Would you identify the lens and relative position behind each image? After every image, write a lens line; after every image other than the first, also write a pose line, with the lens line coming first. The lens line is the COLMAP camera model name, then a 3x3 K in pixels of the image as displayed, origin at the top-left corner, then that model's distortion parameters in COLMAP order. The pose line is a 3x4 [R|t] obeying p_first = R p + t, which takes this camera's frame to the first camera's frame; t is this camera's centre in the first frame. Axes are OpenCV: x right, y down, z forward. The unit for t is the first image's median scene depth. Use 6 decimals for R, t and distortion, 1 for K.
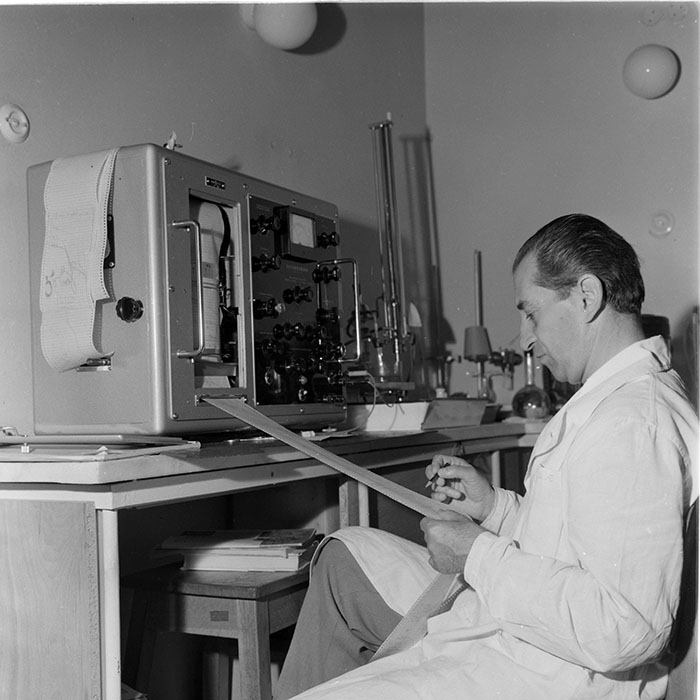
lens RADIAL K [[1000.1, 0, 350.0], [0, 1000.1, 350.0], [0, 0, 1]] dist [0.016230, -0.002212]
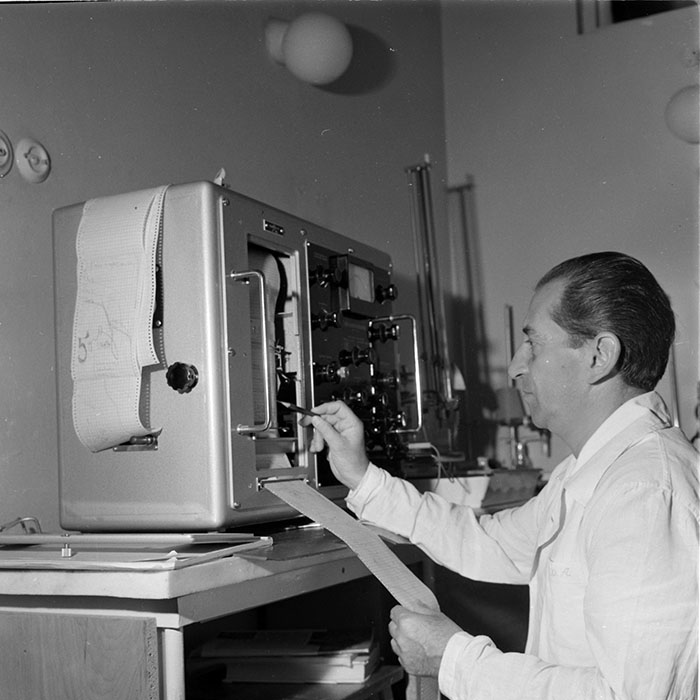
lens RADIAL K [[1025.0, 0, 350.0], [0, 1025.0, 350.0], [0, 0, 1]] dist [0.009489, 0.003868]
pose [[0.999297, -0.006961, 0.036826, -0.099182], [0.009006, 0.998410, -0.055650, -0.012560], [-0.036380, 0.055943, 0.997771, 0.123852]]
